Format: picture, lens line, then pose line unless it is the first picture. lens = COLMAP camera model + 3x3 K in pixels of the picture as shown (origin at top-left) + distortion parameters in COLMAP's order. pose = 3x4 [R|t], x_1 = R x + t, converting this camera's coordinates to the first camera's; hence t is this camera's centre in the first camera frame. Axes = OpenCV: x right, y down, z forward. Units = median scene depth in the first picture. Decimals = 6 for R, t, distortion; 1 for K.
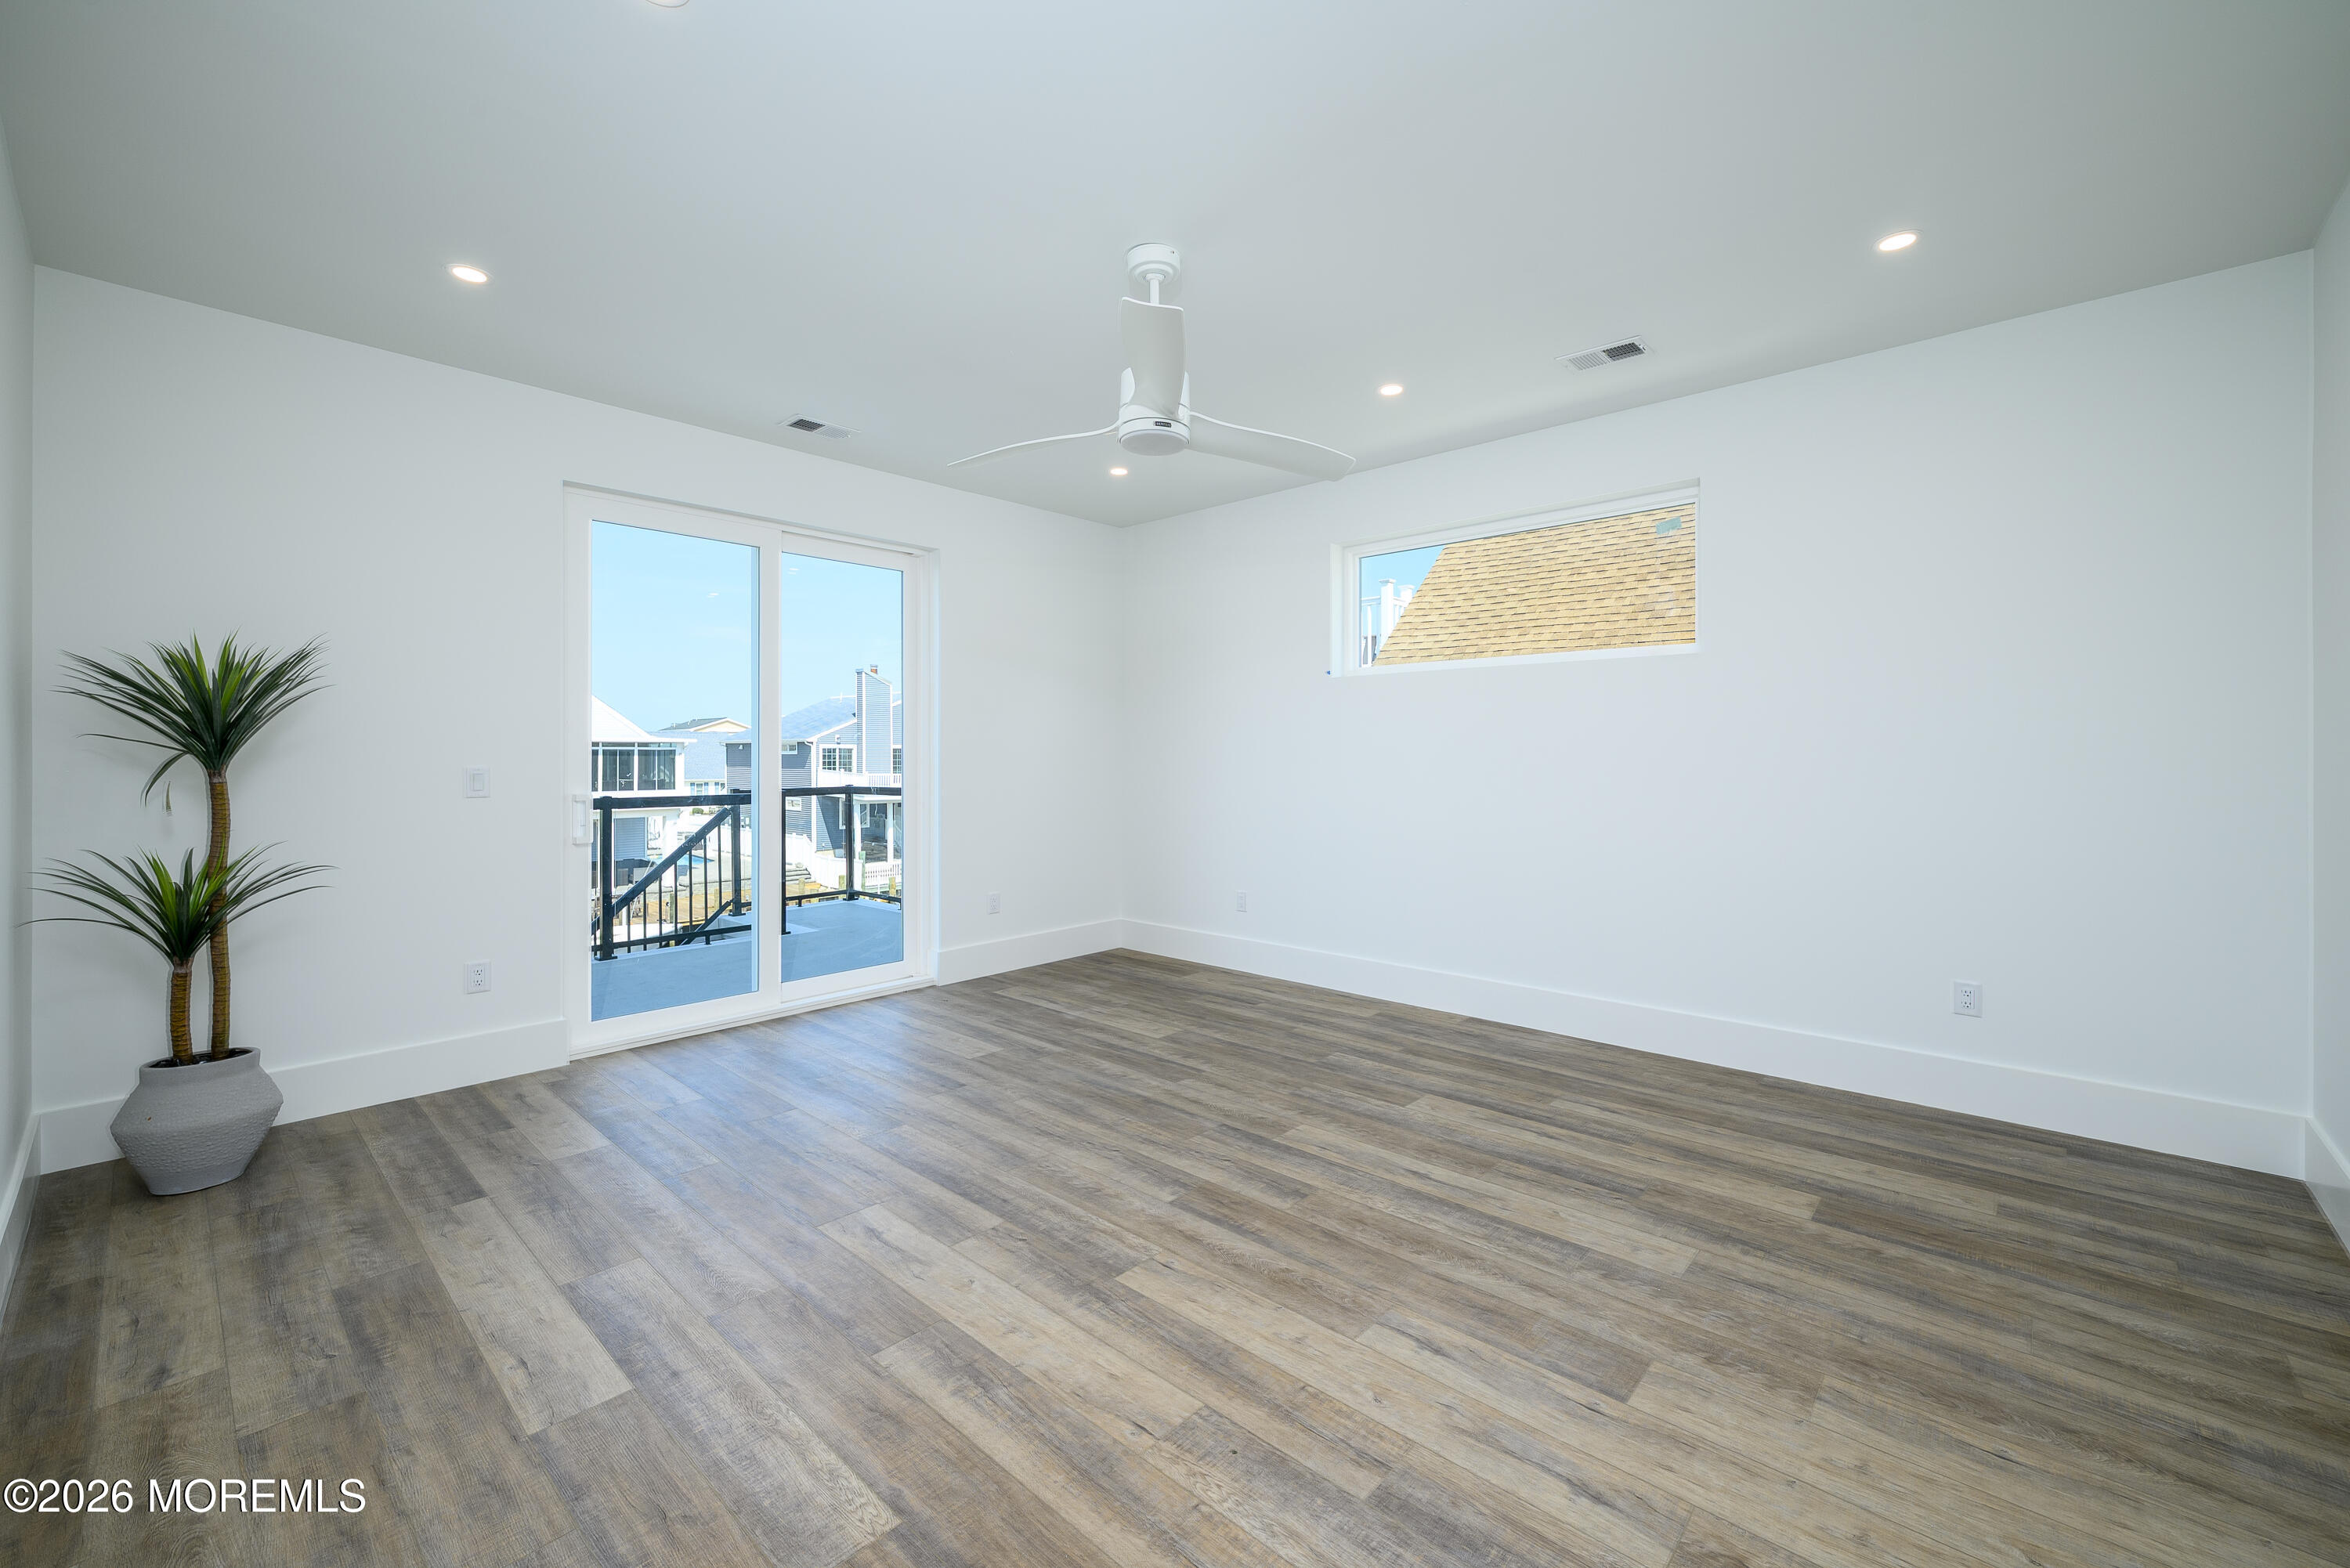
lens RADIAL K [[940.3, 0, 1173.3], [0, 940.3, 765.0], [0, 0, 1]] dist [-0.000170, 0.000014]
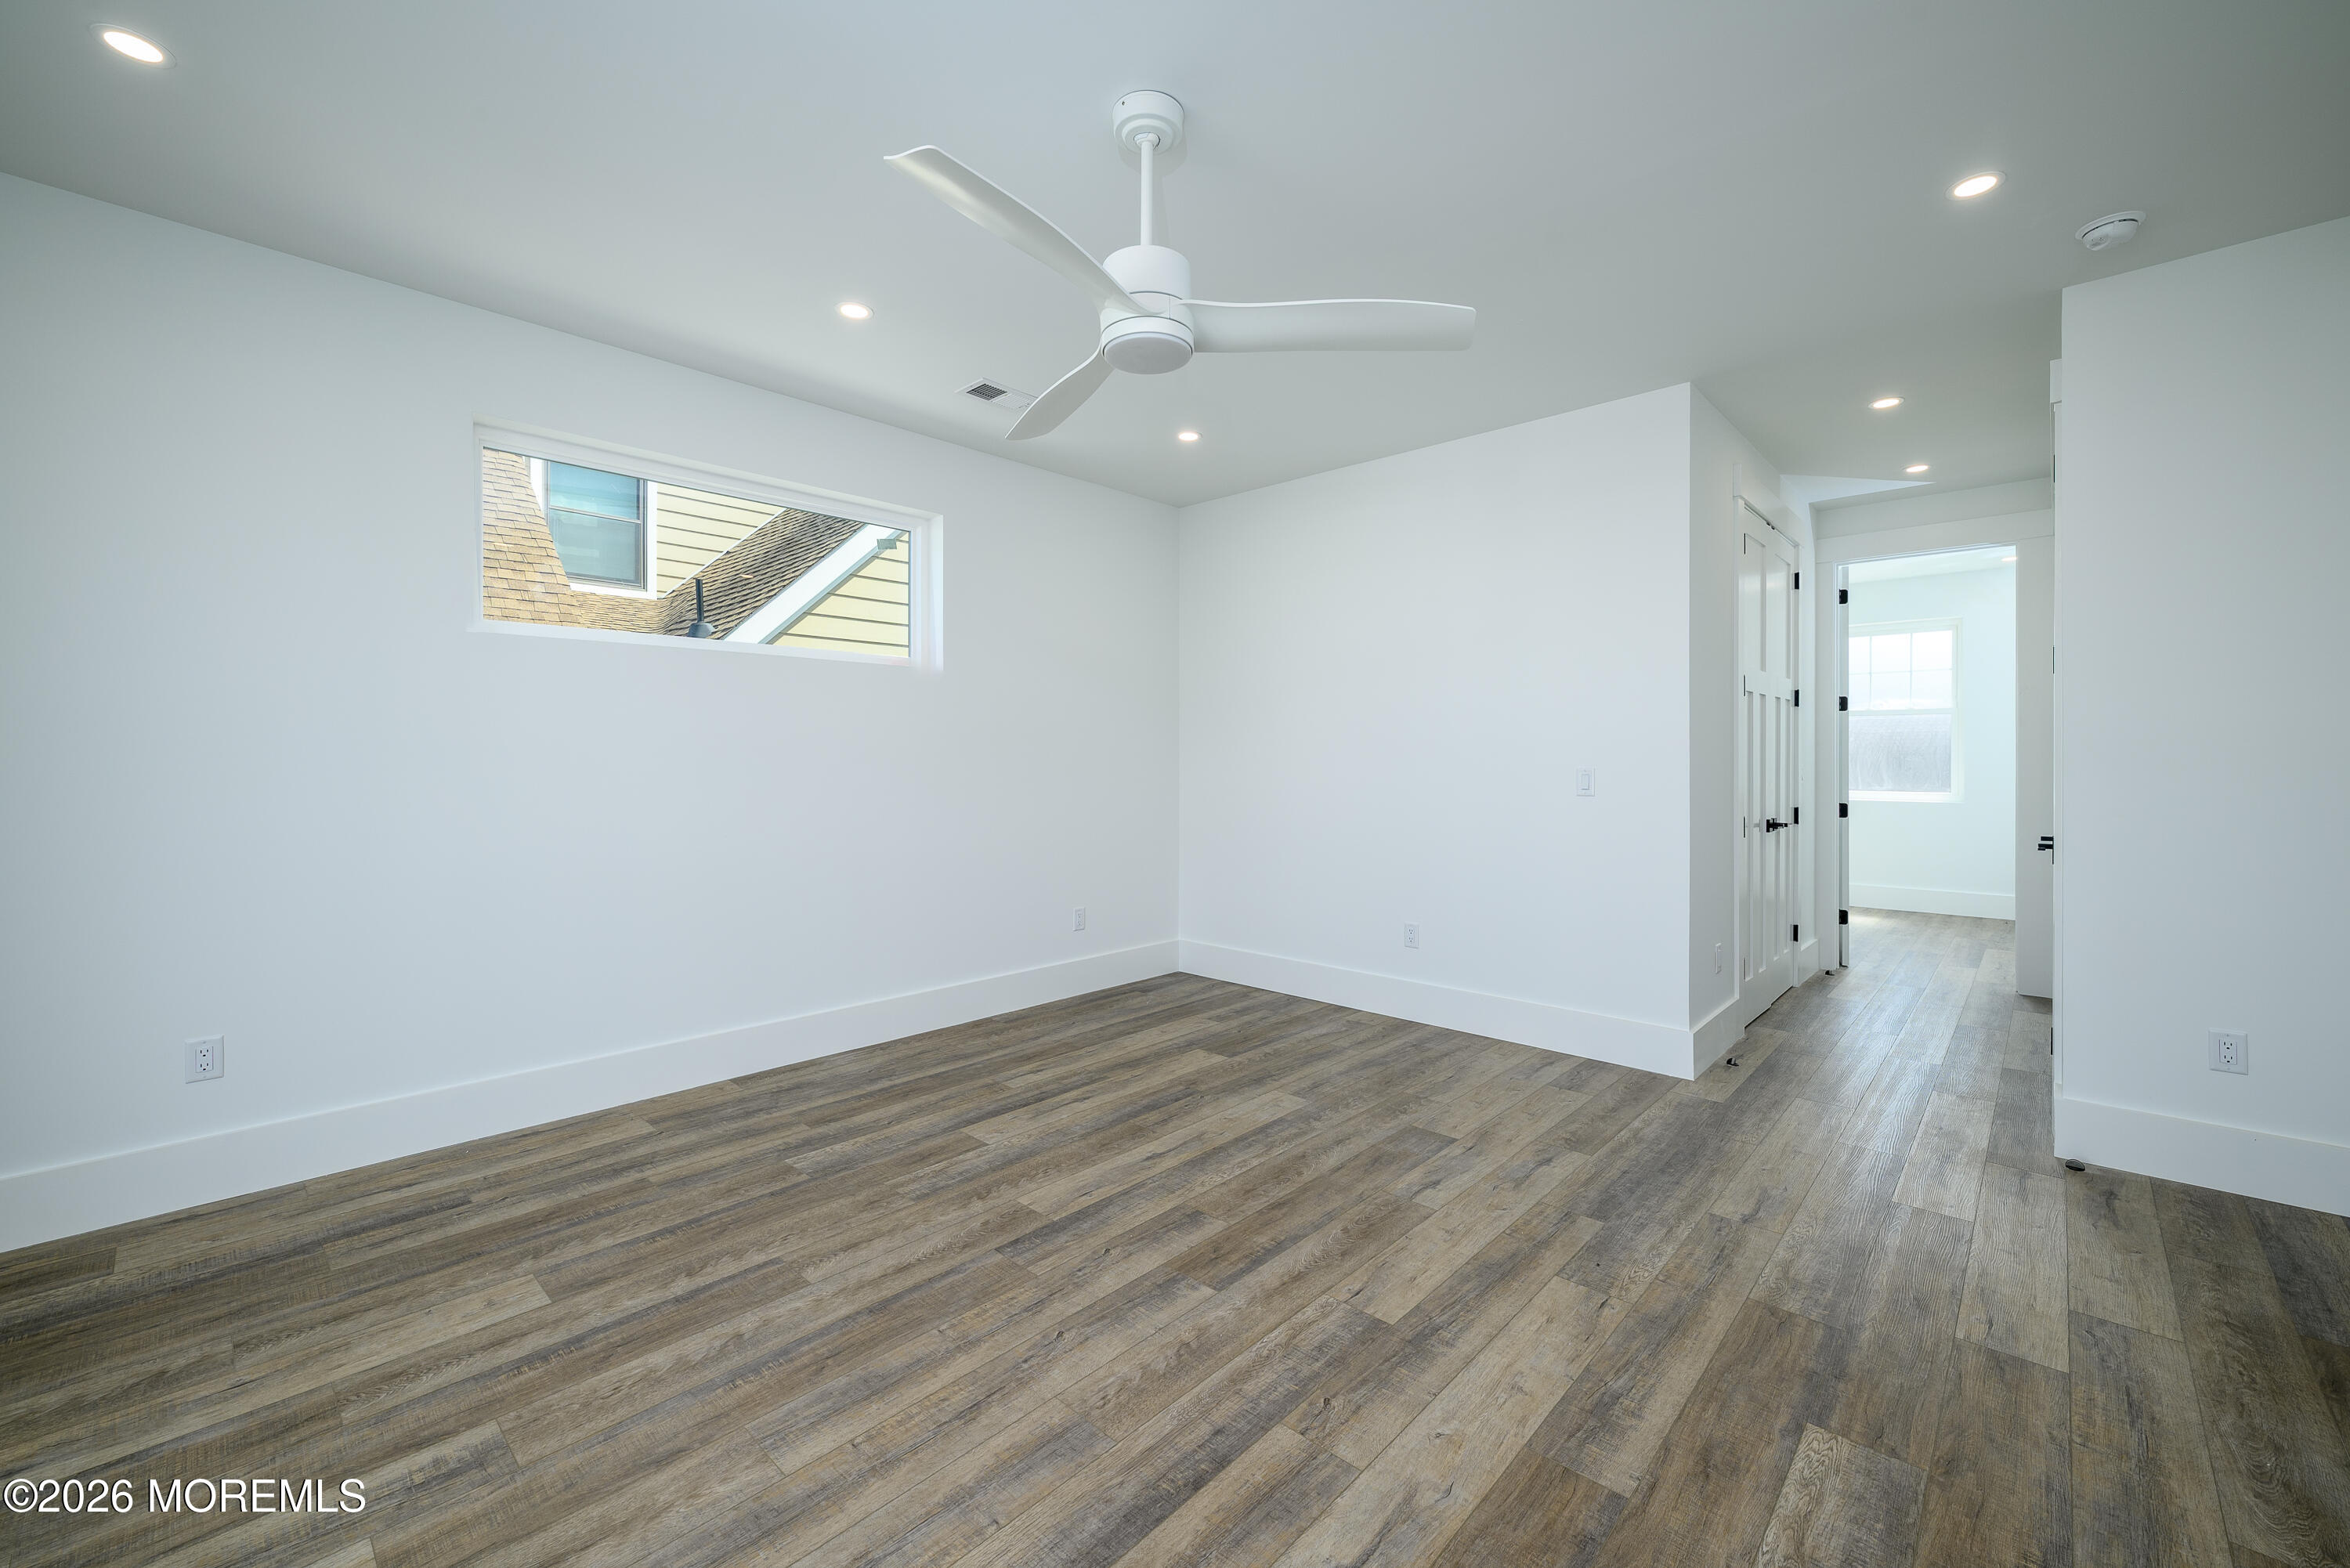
lens RADIAL K [[940.3, 0, 1173.3], [0, 940.3, 765.0], [0, 0, 1]] dist [-0.000170, 0.000014]
pose [[0.009655, -0.004439, 0.999944, -0.758964], [0.008727, 0.999952, 0.004355, -0.008967], [-0.999915, 0.008684, 0.009693, 0.922444]]
